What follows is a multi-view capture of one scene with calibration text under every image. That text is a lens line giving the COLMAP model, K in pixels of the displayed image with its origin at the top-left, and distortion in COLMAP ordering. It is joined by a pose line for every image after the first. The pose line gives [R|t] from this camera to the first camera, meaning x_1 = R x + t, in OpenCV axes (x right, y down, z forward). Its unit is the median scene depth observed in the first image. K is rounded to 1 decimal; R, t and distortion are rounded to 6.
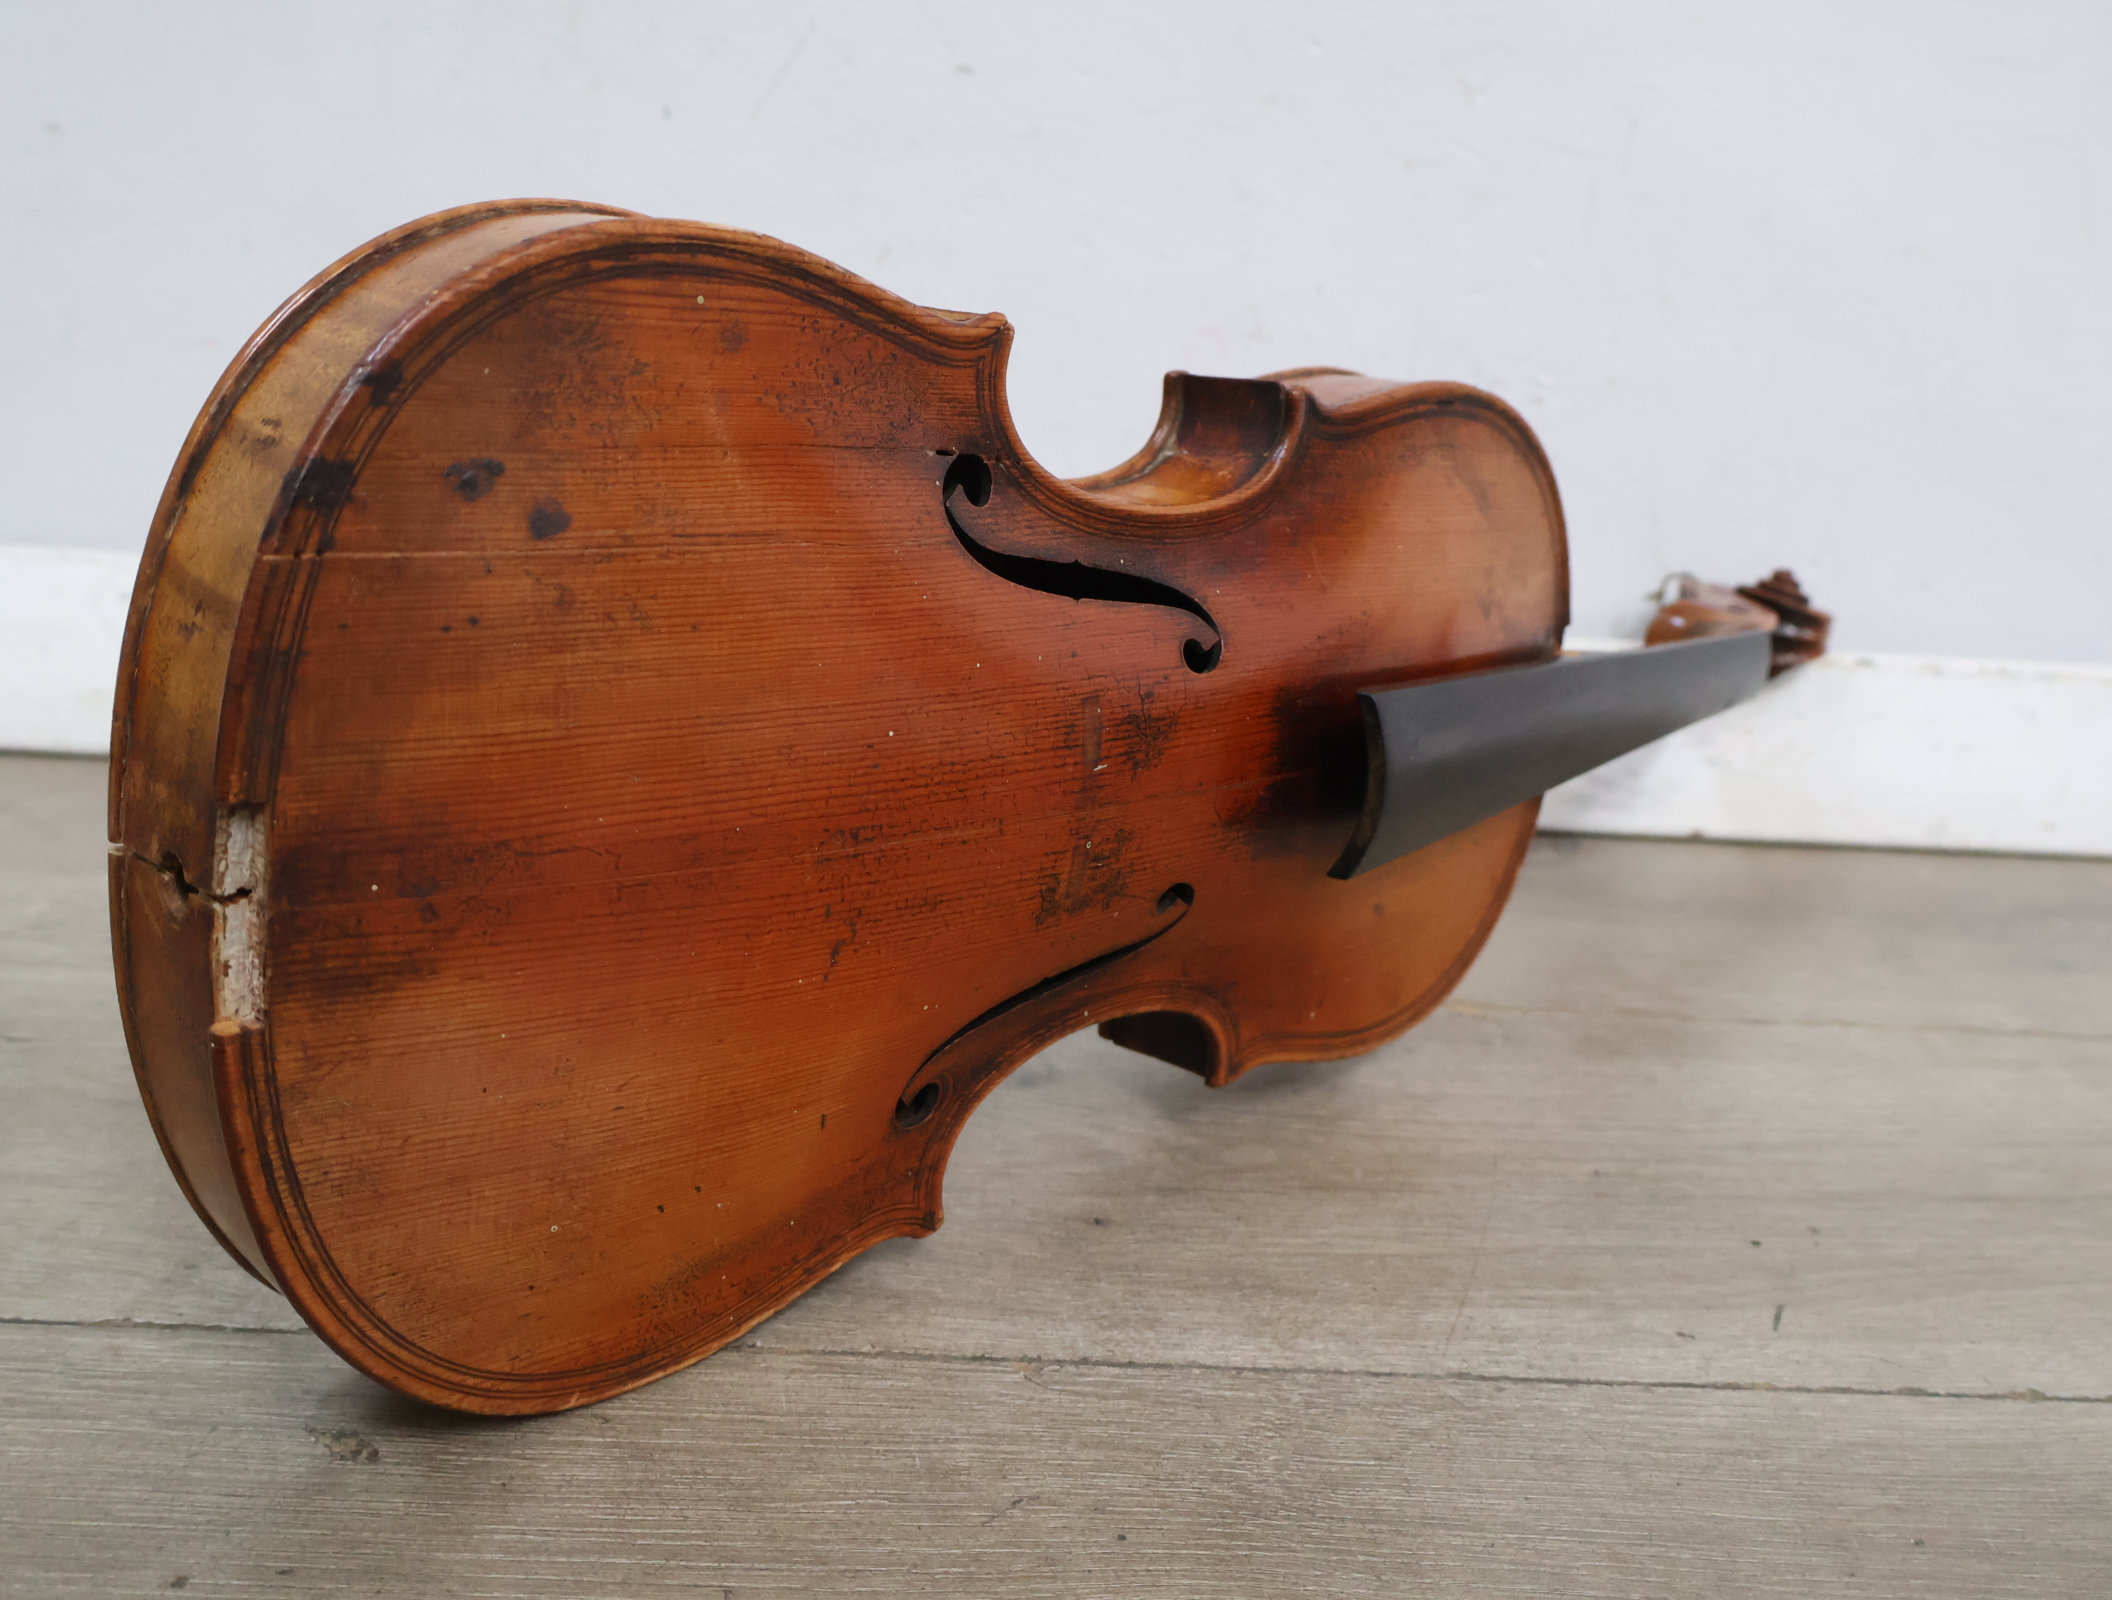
lens RADIAL K [[2154.1, 0, 1055.0], [0, 2154.1, 798.7], [0, 0, 1]] dist [0.018416, -0.008292]
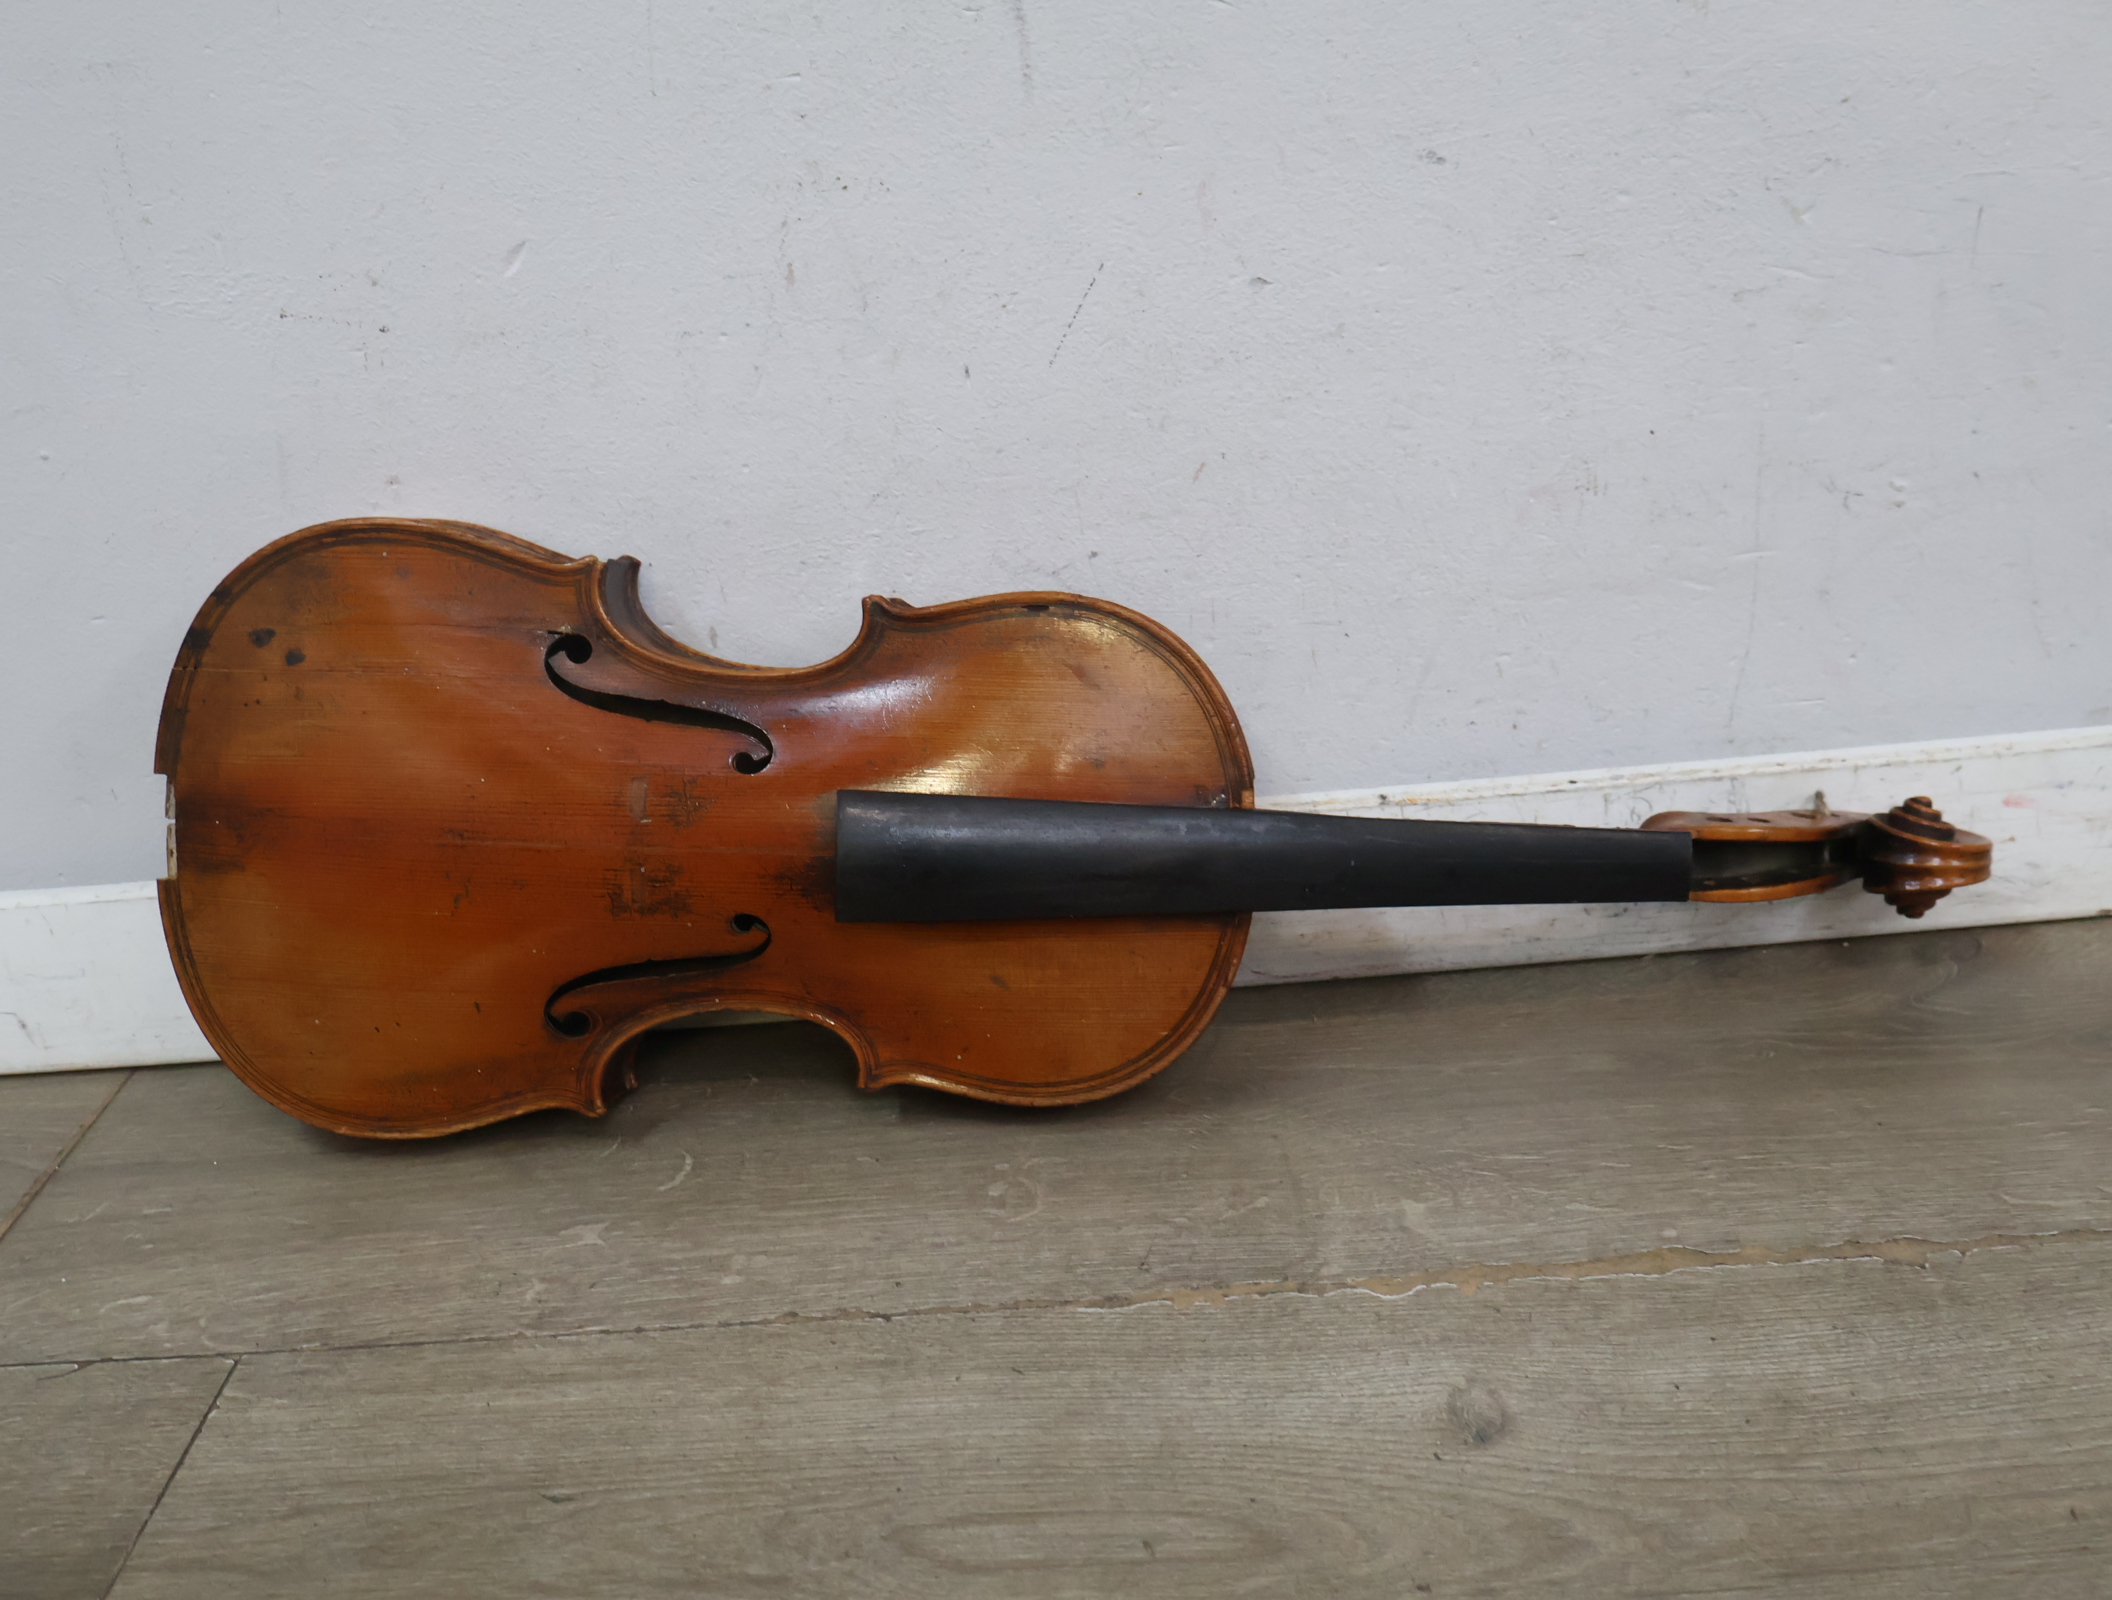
lens RADIAL K [[2236.3, 0, 1058.4], [0, 2236.3, 804.5], [0, 0, 1]] dist [0.035088, -0.014181]
pose [[0.624396, -0.018650, -0.780886, 1.869684], [-0.156086, 0.976573, -0.148130, 0.213174], [0.765354, 0.214377, 0.606857, 0.246133]]
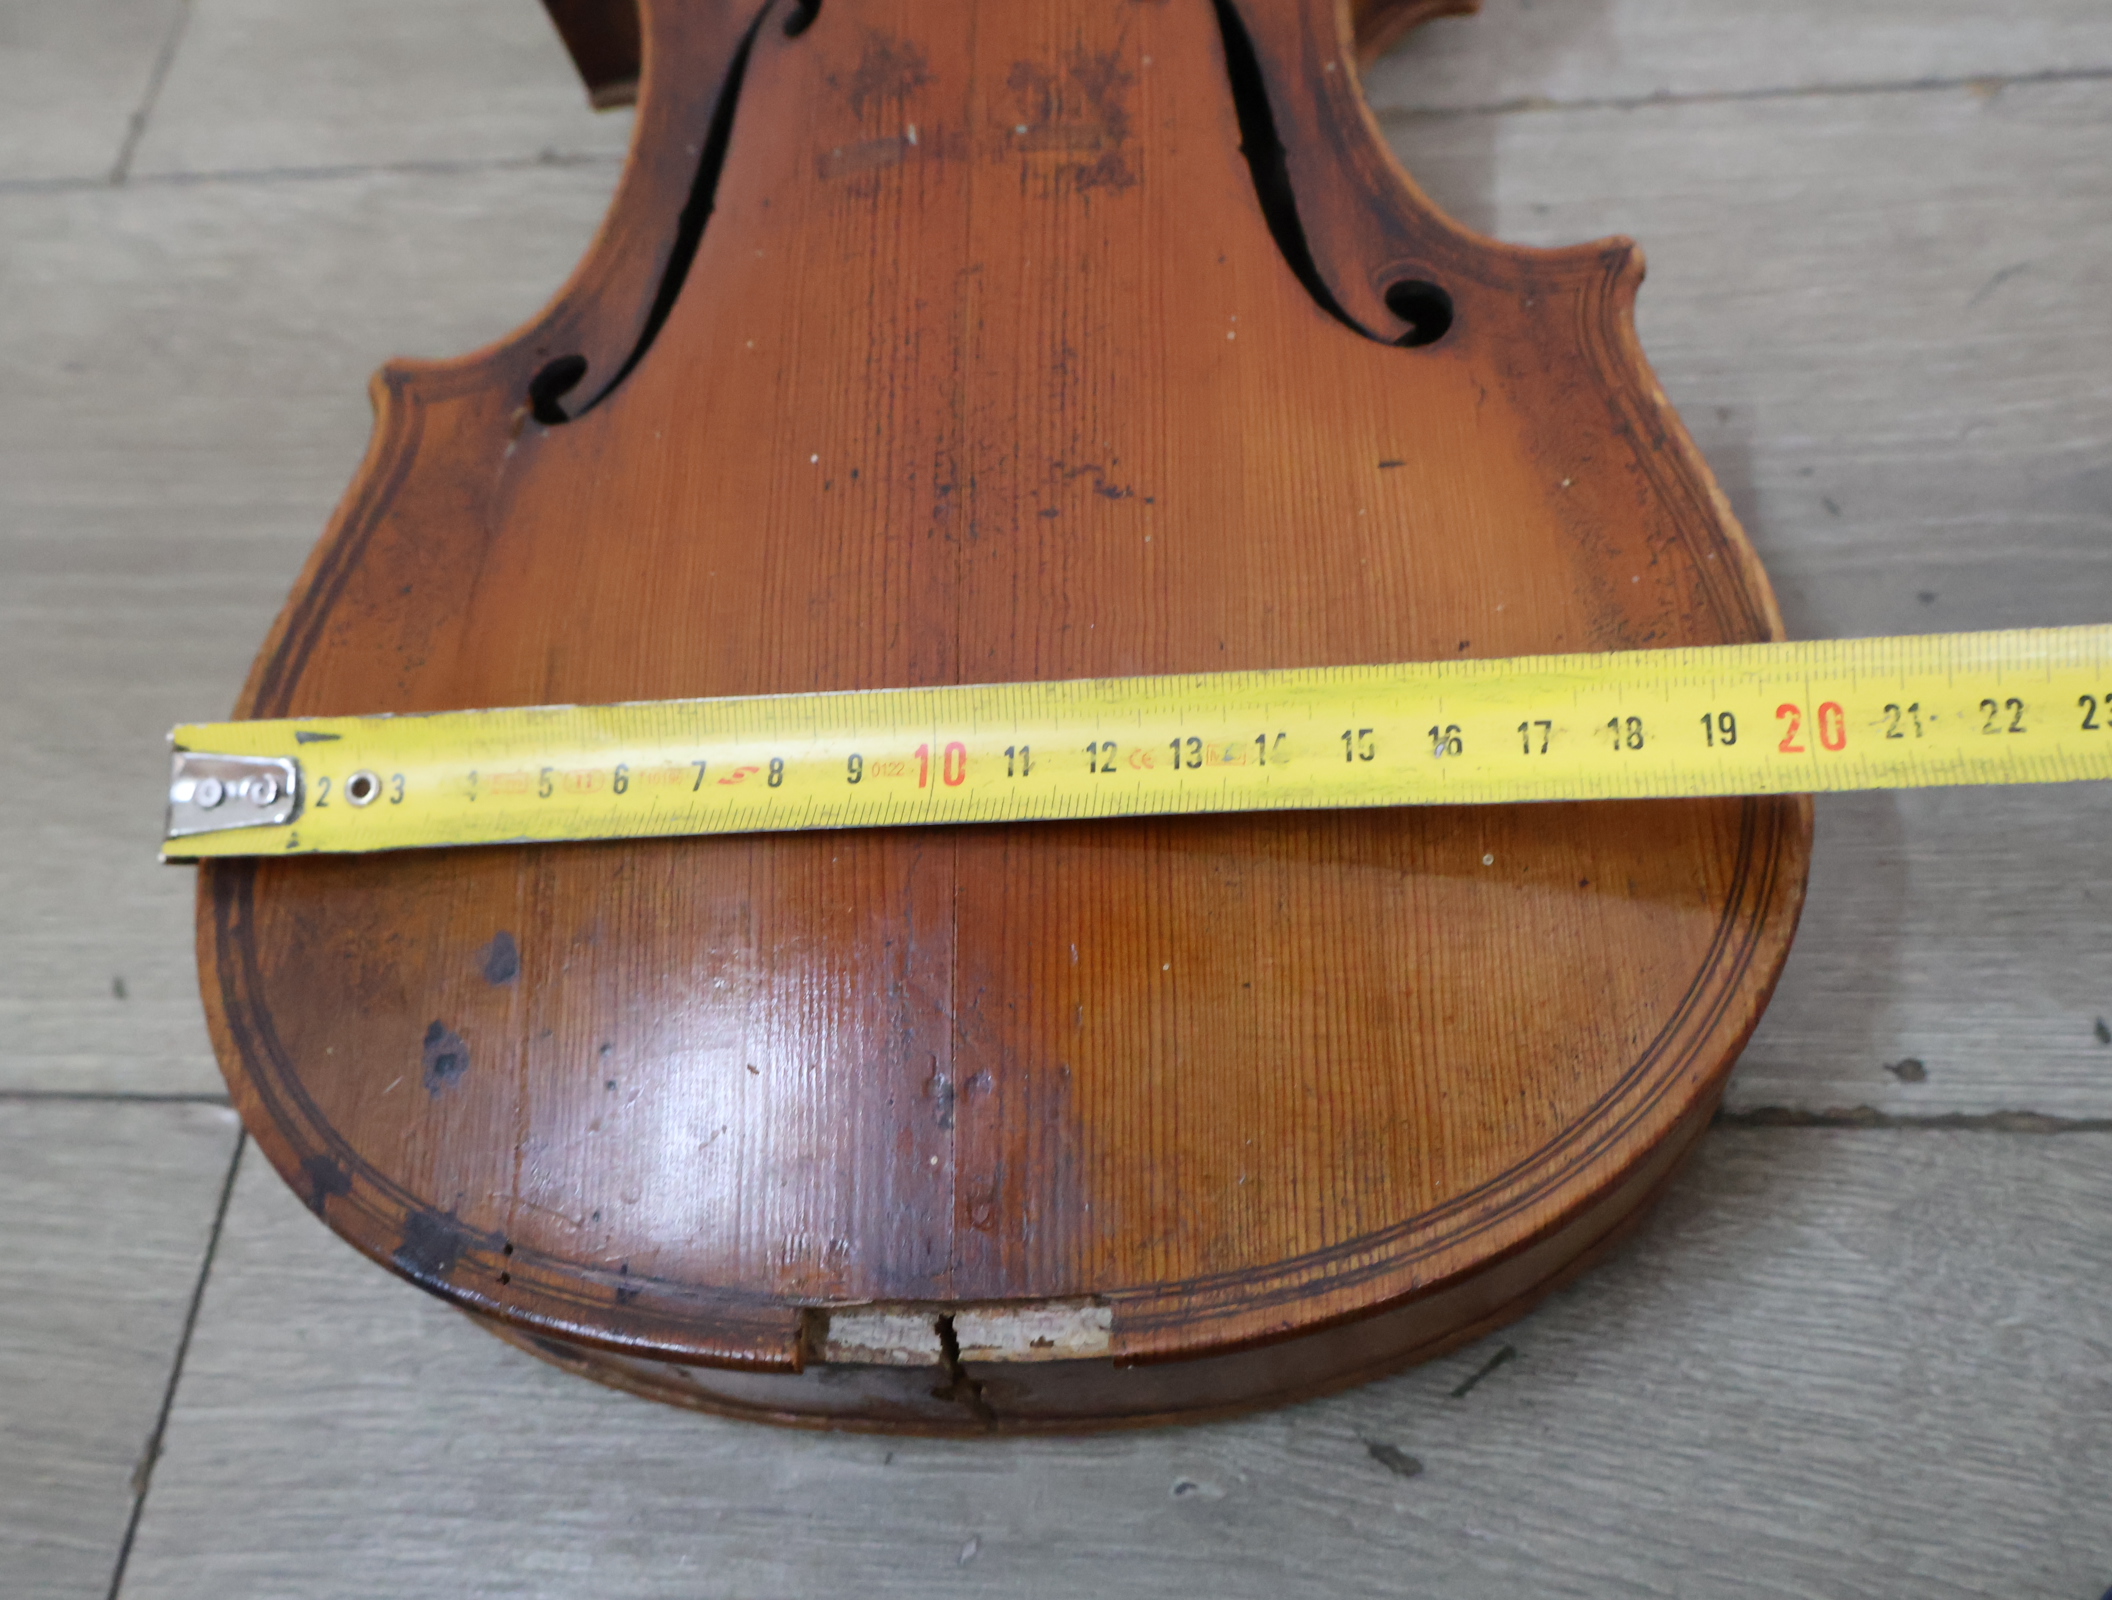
lens RADIAL K [[2093.1, 0, 1051.4], [0, 2093.1, 799.2], [0, 0, 1]] dist [0.019505, 0.003547]
pose [[-0.189145, -0.936958, -0.293827, 0.012021], [0.921178, -0.065676, -0.383560, 0.345892], [0.340082, -0.343216, 0.875527, 0.383768]]
